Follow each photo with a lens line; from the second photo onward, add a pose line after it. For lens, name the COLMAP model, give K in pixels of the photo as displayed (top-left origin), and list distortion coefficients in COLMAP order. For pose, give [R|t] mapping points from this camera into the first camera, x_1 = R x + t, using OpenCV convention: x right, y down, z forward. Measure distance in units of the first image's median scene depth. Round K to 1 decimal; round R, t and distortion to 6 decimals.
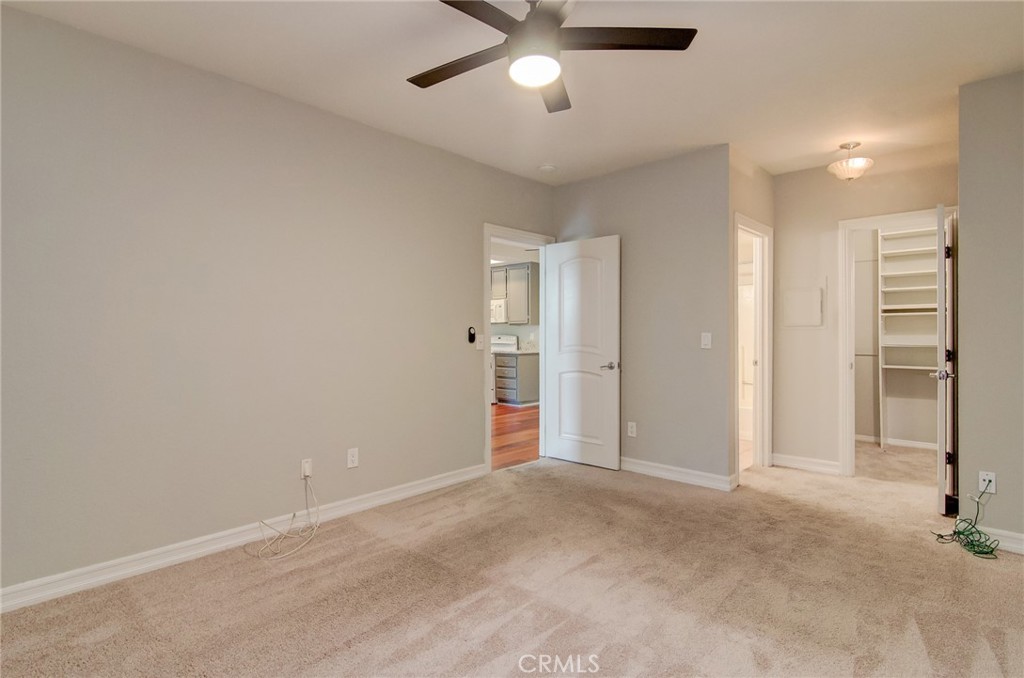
lens RADIAL K [[523.9, 0, 510.7], [0, 523.9, 333.7], [0, 0, 1]] dist [-0.001260, 0.000081]
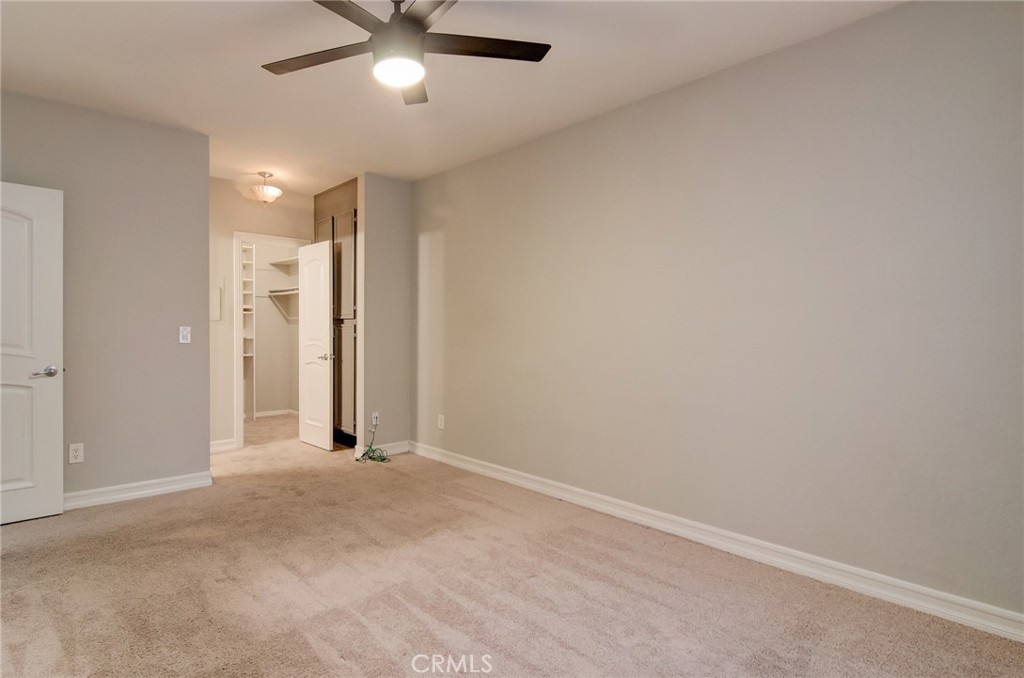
lens RADIAL K [[469.5, 0, 512.0], [0, 469.5, 339.0], [0, 0, 1]] dist [-0.001526, -0.000565]
pose [[0.096192, -0.017844, 0.995203, -0.458521], [-0.005948, 0.999811, 0.018501, 0.001067], [-0.995345, -0.007699, 0.096067, 0.374260]]
